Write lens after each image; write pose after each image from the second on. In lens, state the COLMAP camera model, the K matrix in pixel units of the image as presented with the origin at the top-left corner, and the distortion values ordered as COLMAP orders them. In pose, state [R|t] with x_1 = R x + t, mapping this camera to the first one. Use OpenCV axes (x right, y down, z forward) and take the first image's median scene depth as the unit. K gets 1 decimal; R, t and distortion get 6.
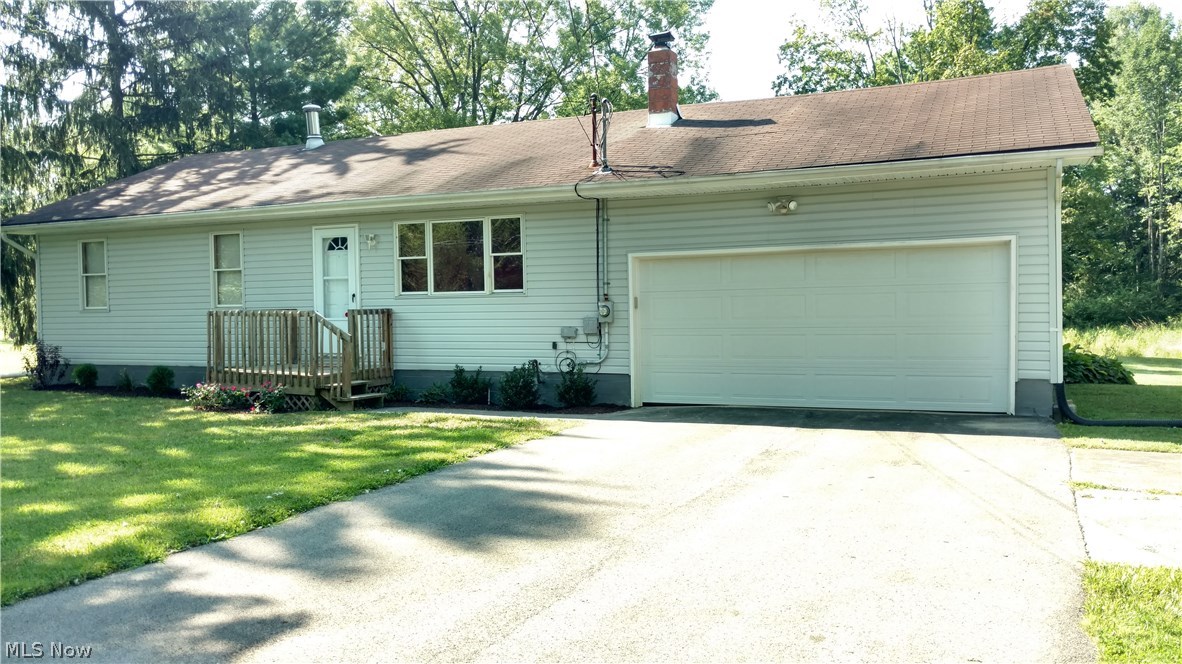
lens RADIAL K [[941.2, 0, 587.3], [0, 941.2, 333.8], [0, 0, 1]] dist [0.043671, 0.000666]
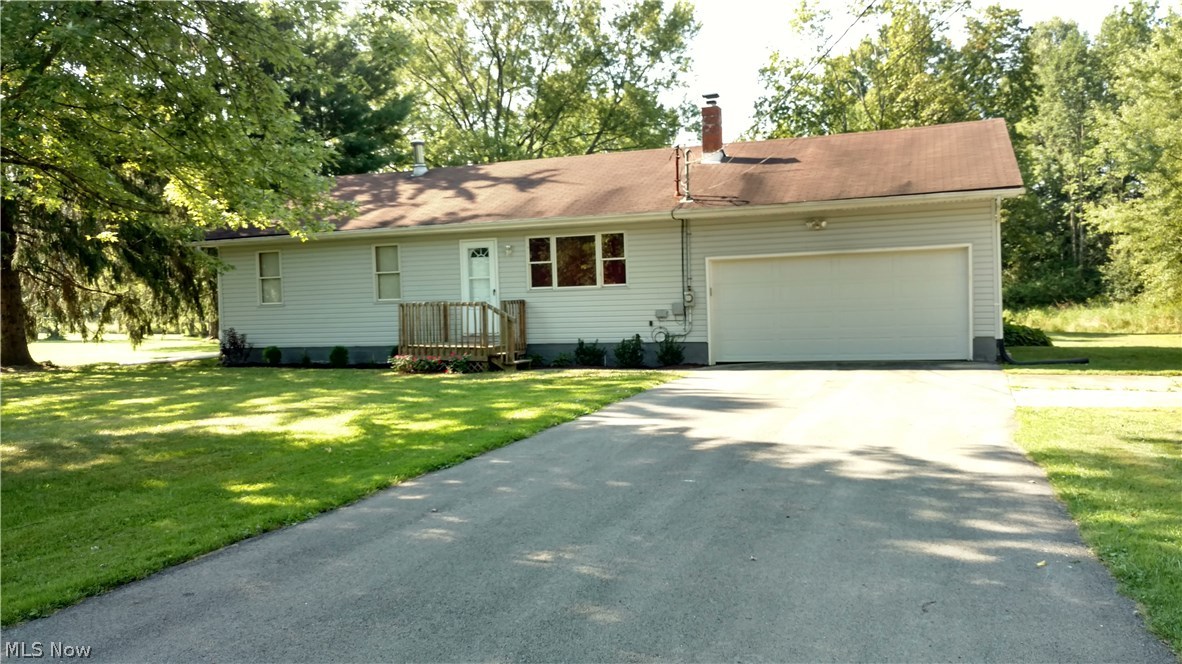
lens RADIAL K [[941.2, 0, 594.1], [0, 941.2, 335.0], [0, 0, 1]] dist [0.043671, 0.000666]
pose [[0.997958, -0.019655, 0.060777, -0.183400], [0.019122, 0.999773, 0.009349, 0.013441], [-0.060947, -0.008168, 0.998108, -0.356427]]
